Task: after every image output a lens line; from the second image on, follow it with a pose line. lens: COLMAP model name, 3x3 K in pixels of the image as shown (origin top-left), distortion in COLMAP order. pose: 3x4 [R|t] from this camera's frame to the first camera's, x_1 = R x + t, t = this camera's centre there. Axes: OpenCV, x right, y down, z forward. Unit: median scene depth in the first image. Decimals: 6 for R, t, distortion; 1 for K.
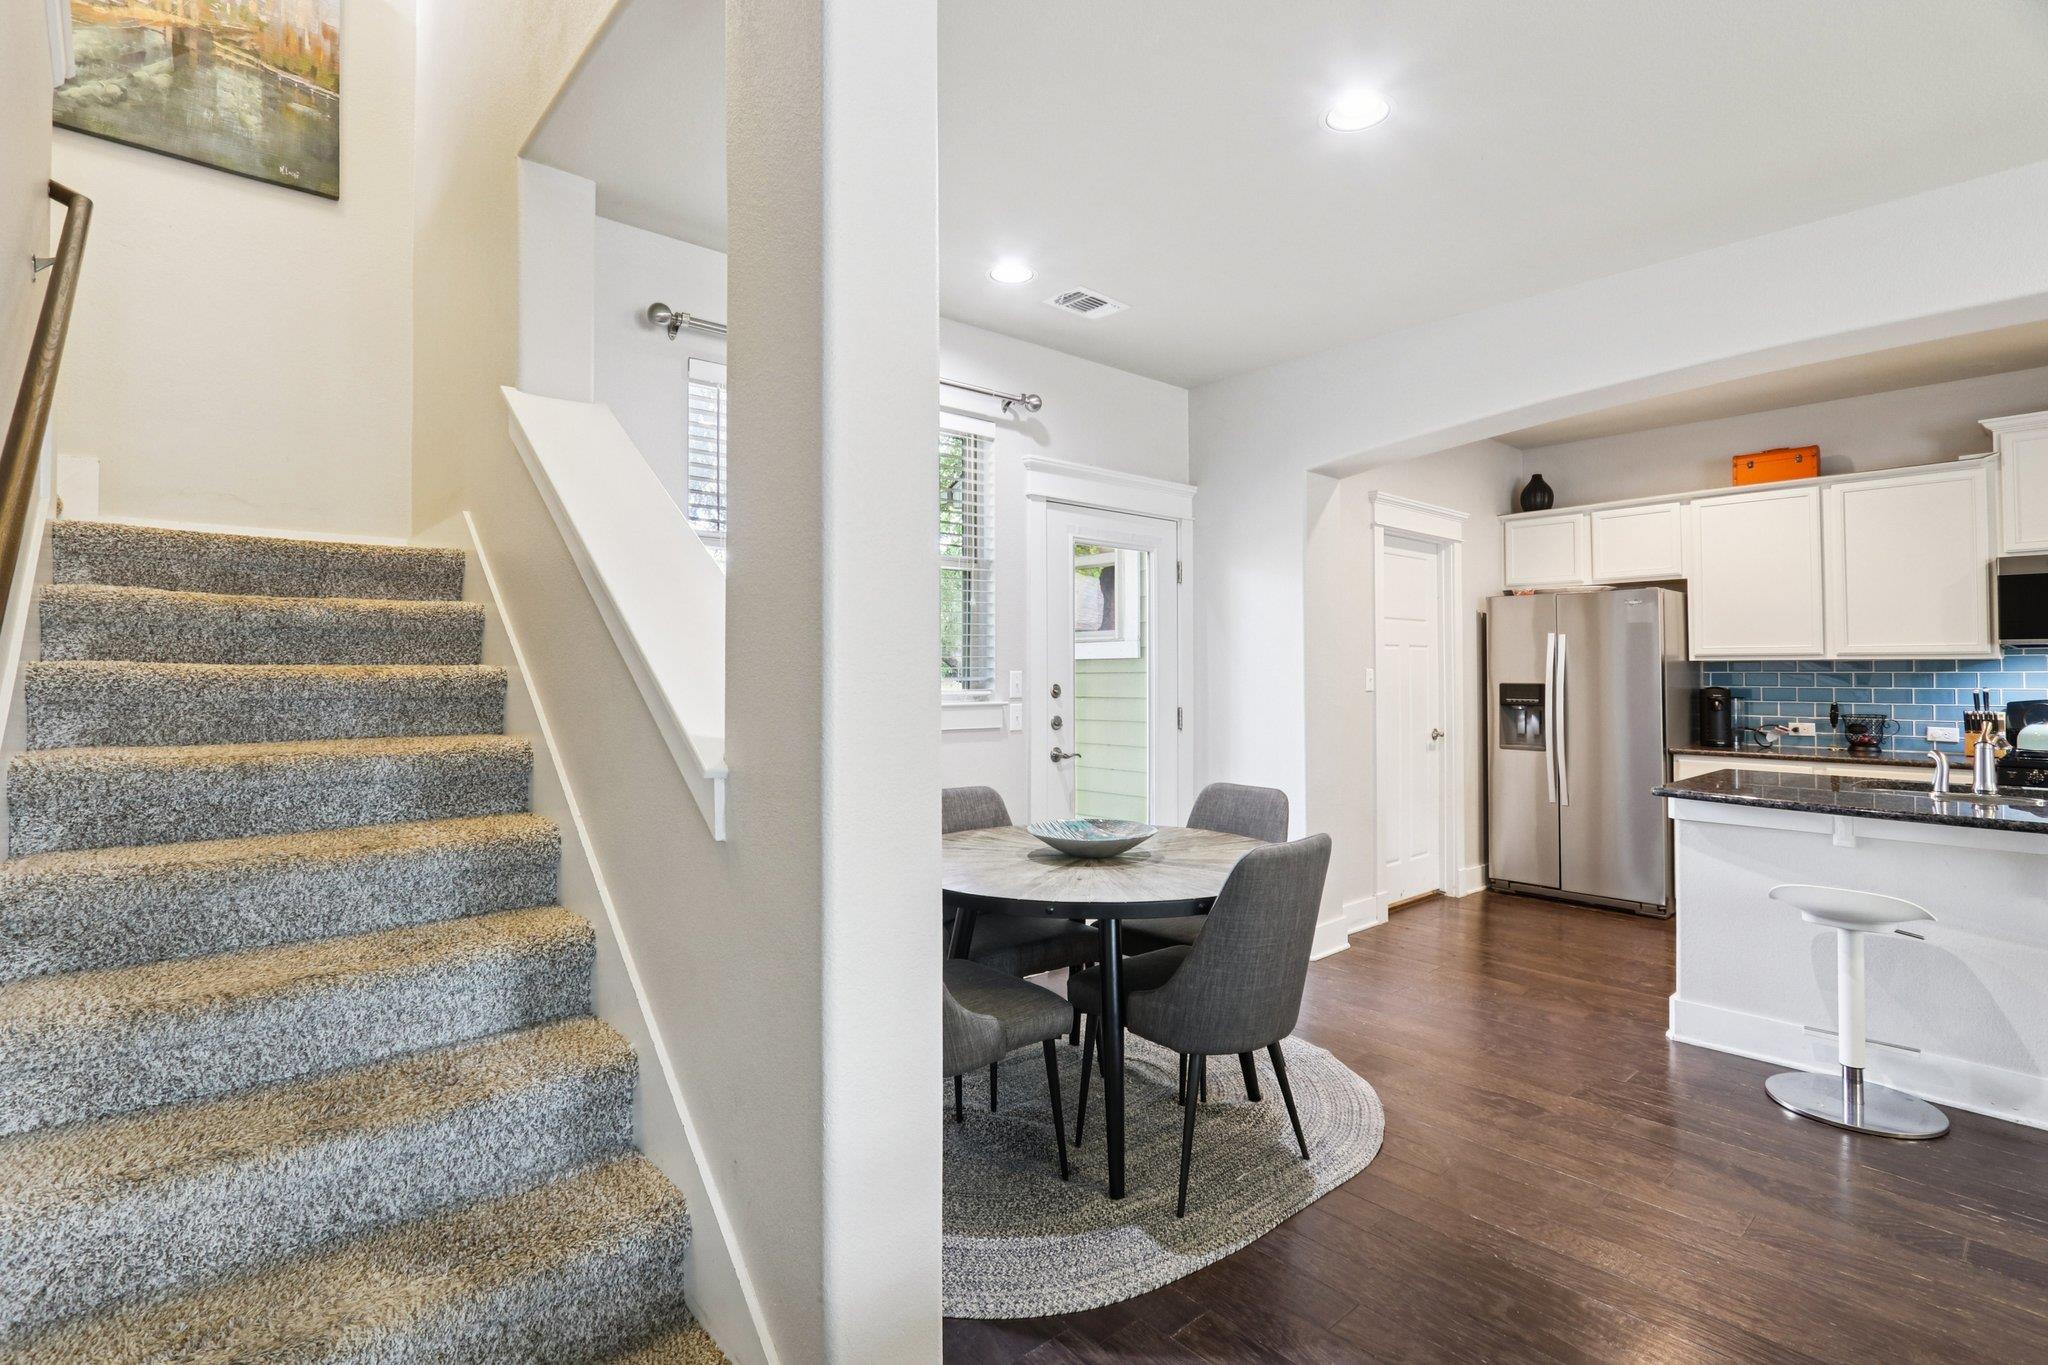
lens RADIAL K [[965.9, 0, 1001.8], [0, 965.9, 657.6], [0, 0, 1]] dist [-0.018242, 0.002040]
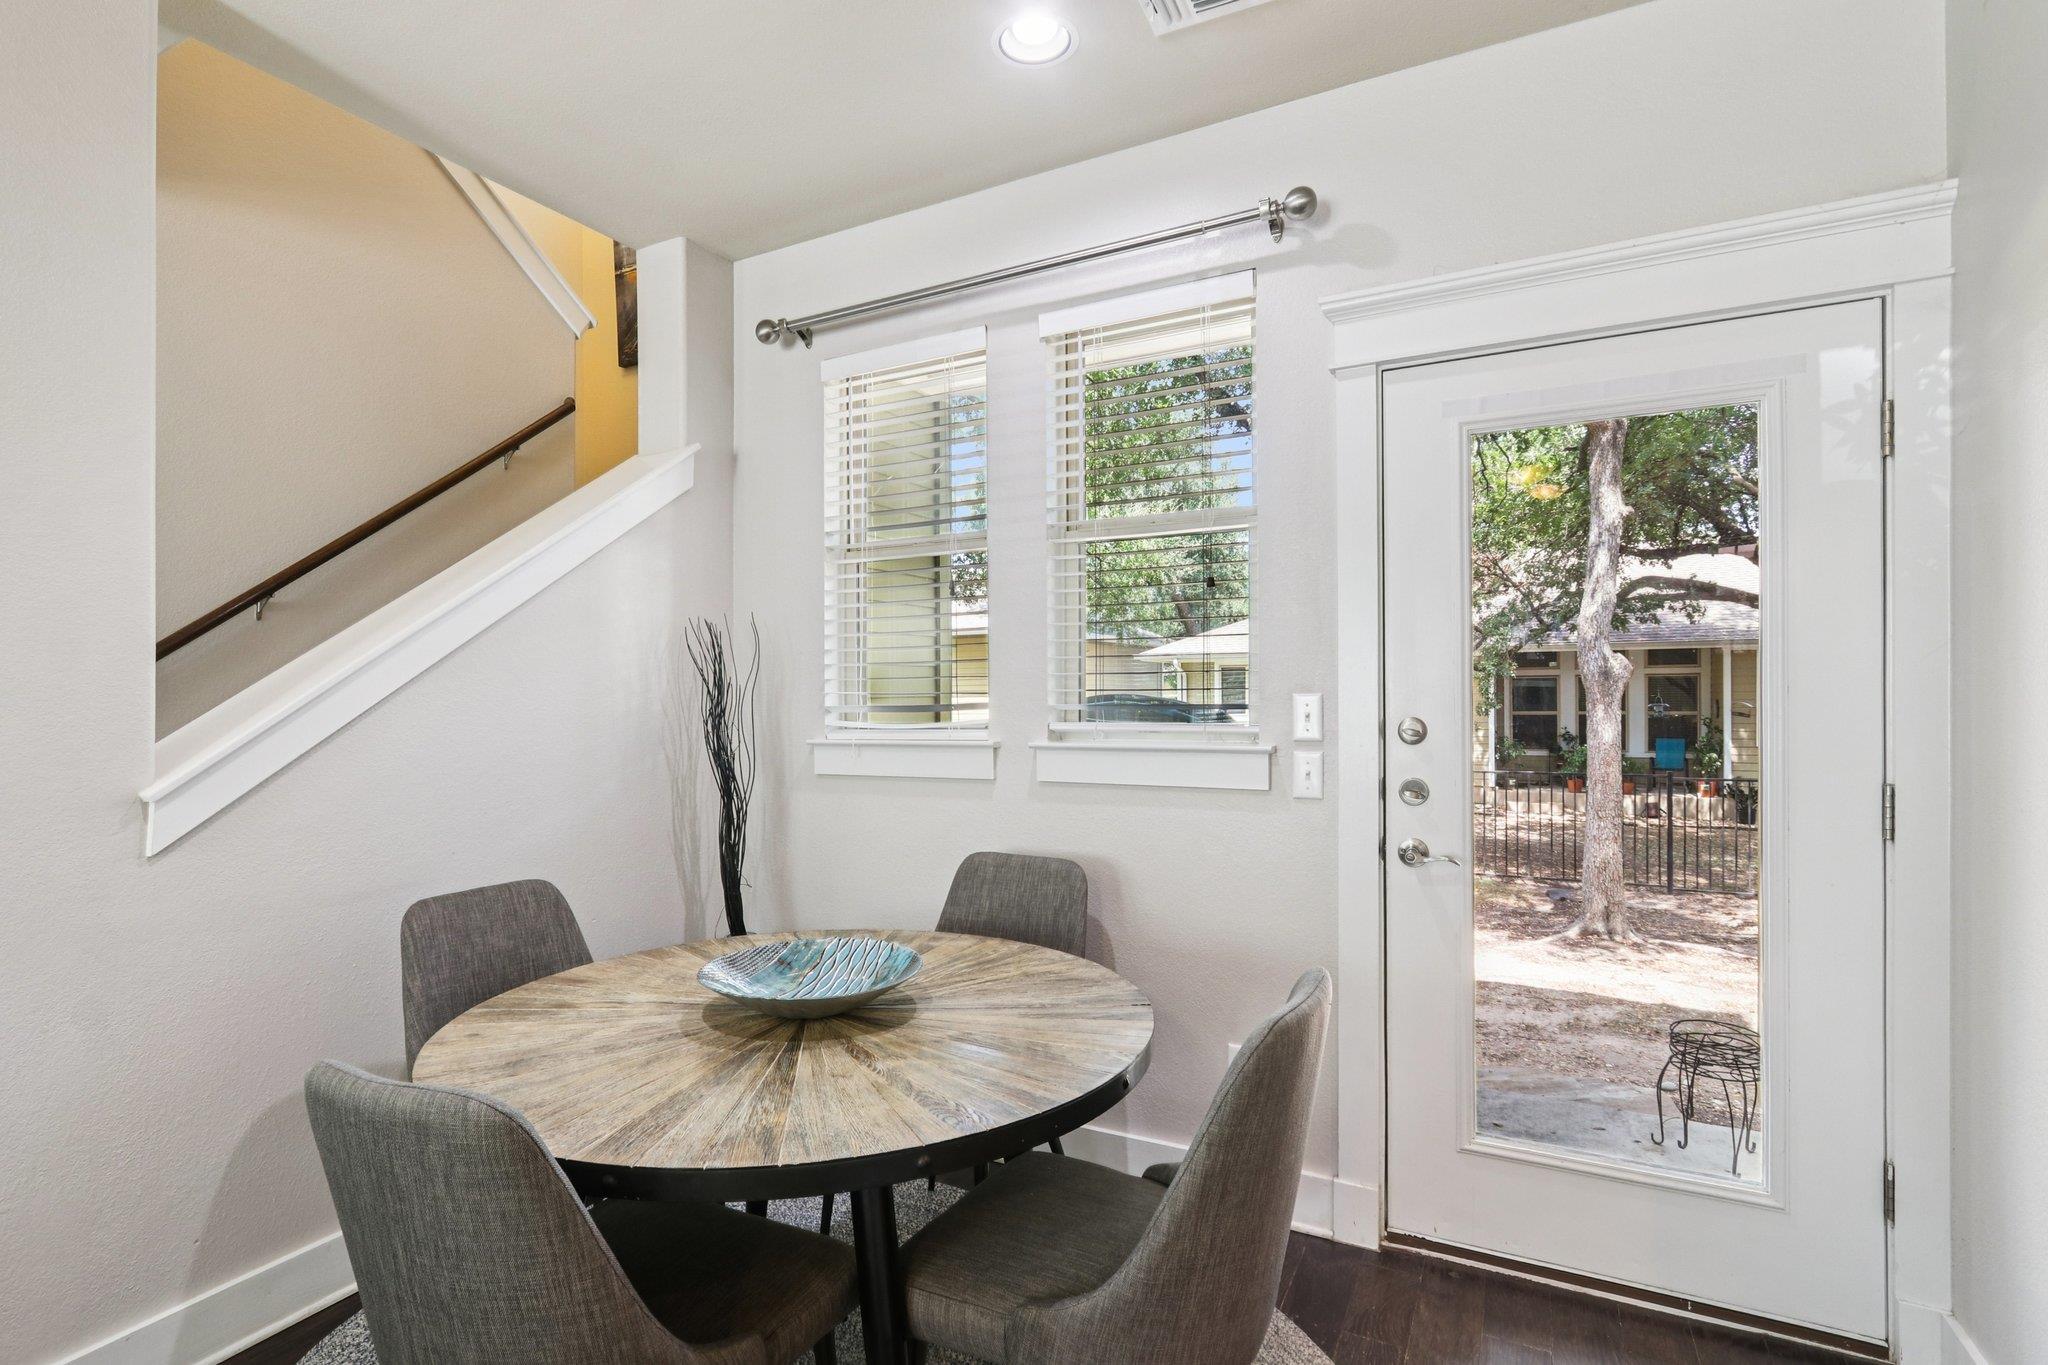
lens RADIAL K [[965.9, 0, 1015.7], [0, 965.9, 700.9], [0, 0, 1]] dist [-0.018242, 0.002040]
pose [[0.374693, 0.005058, -0.927135, 0.386136], [0.022389, 0.999644, 0.014502, 0.005404], [0.926879, -0.026191, 0.374446, 0.516214]]
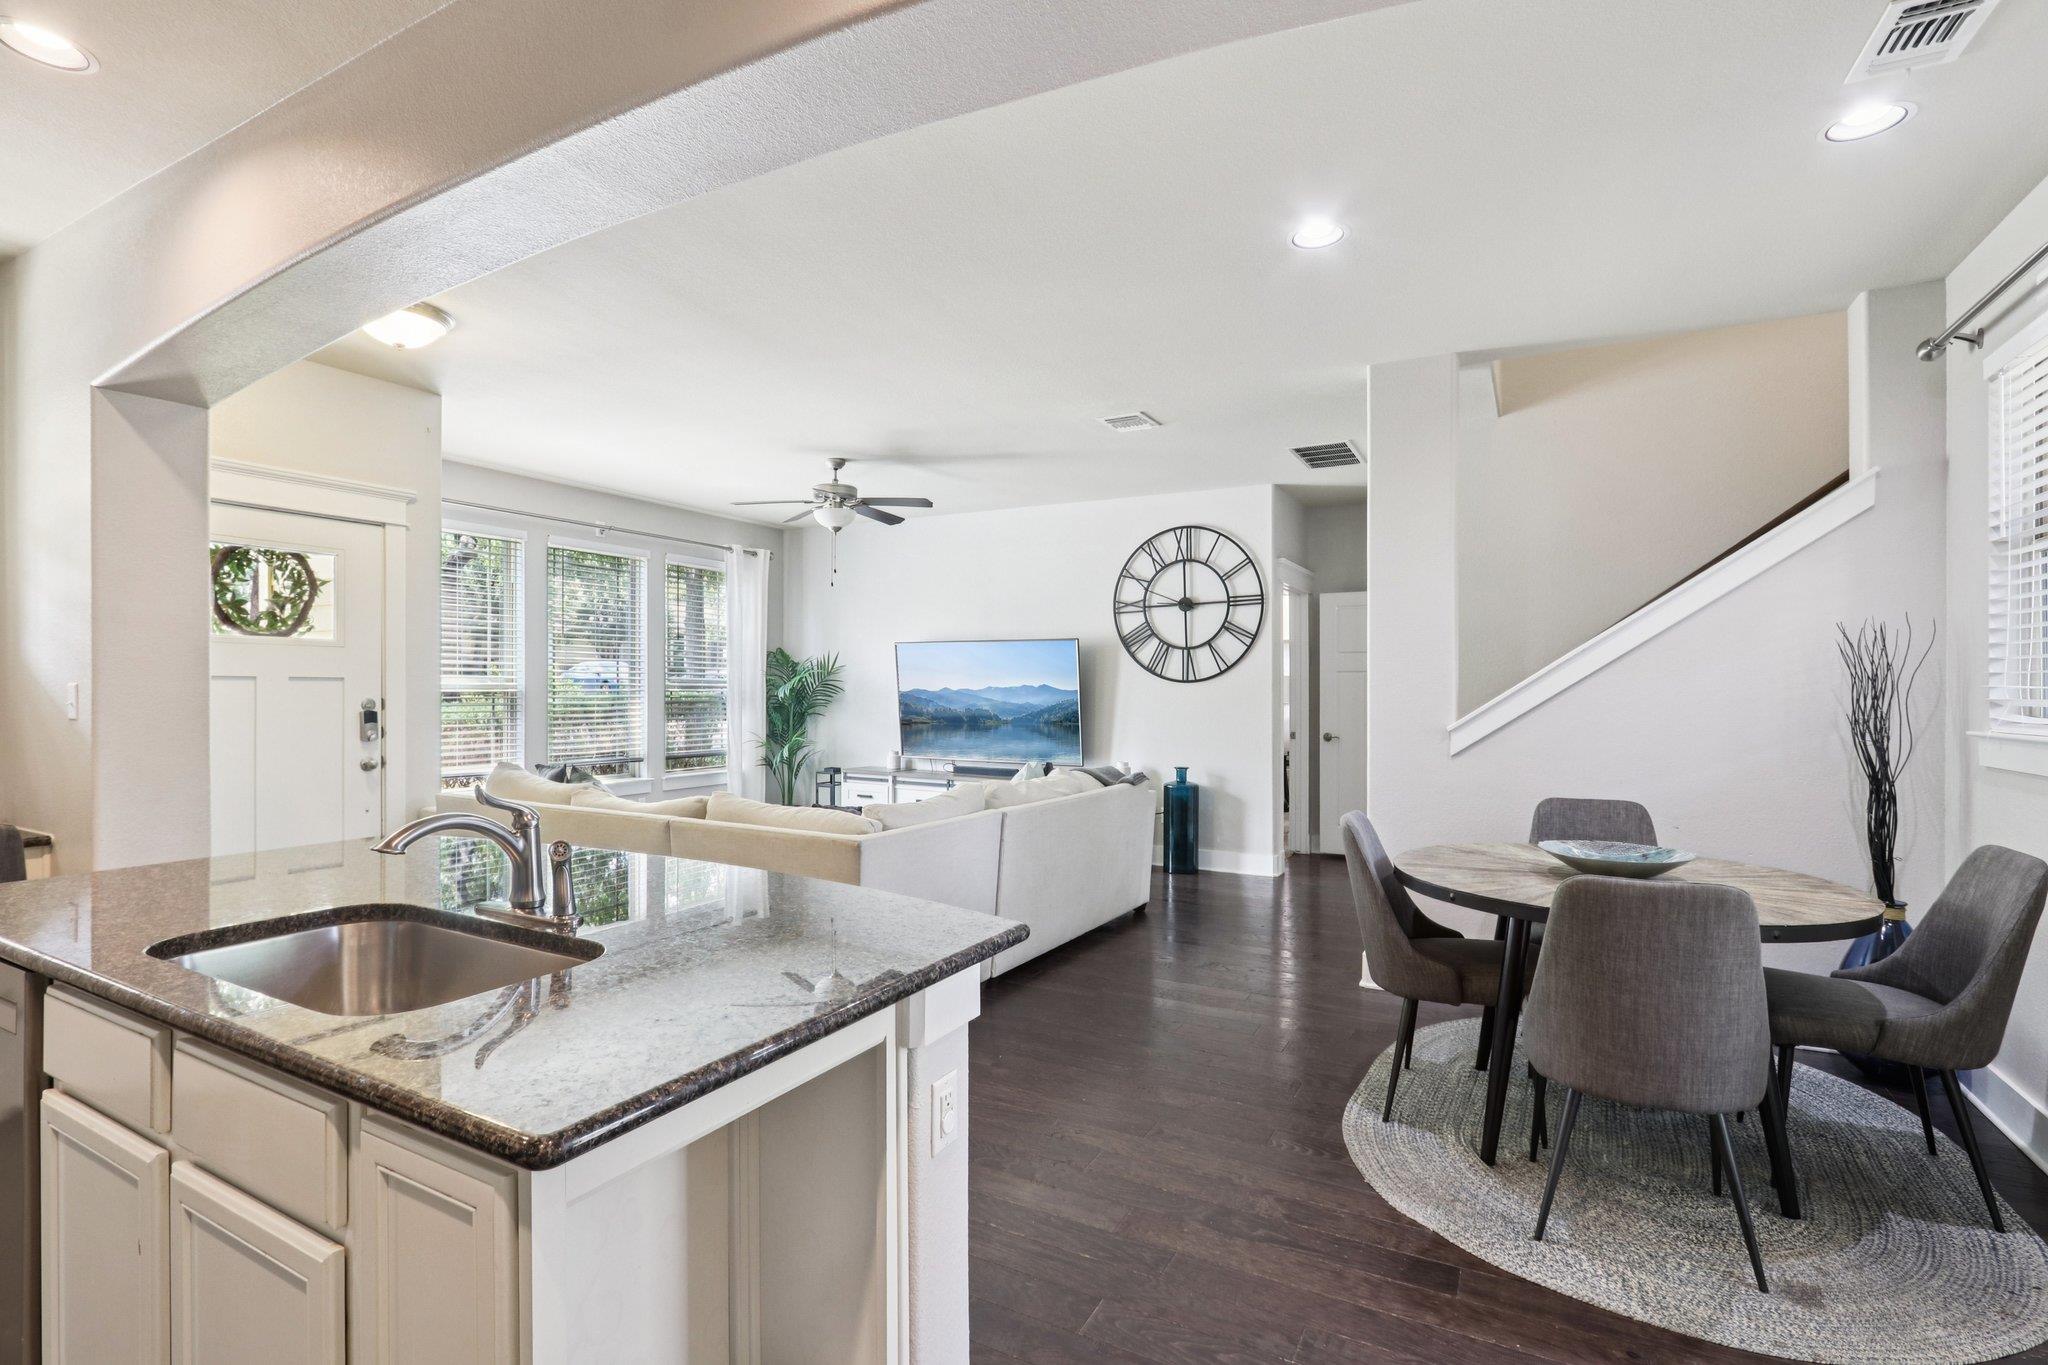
lens RADIAL K [[965.9, 0, 1008.0], [0, 965.9, 688.5], [0, 0, 1]] dist [-0.018242, 0.002040]
pose [[-0.931885, -0.000889, -0.362752, 0.576603], [0.003207, 0.999938, -0.010689, 0.012088], [0.362739, -0.011124, -0.931824, 0.962697]]
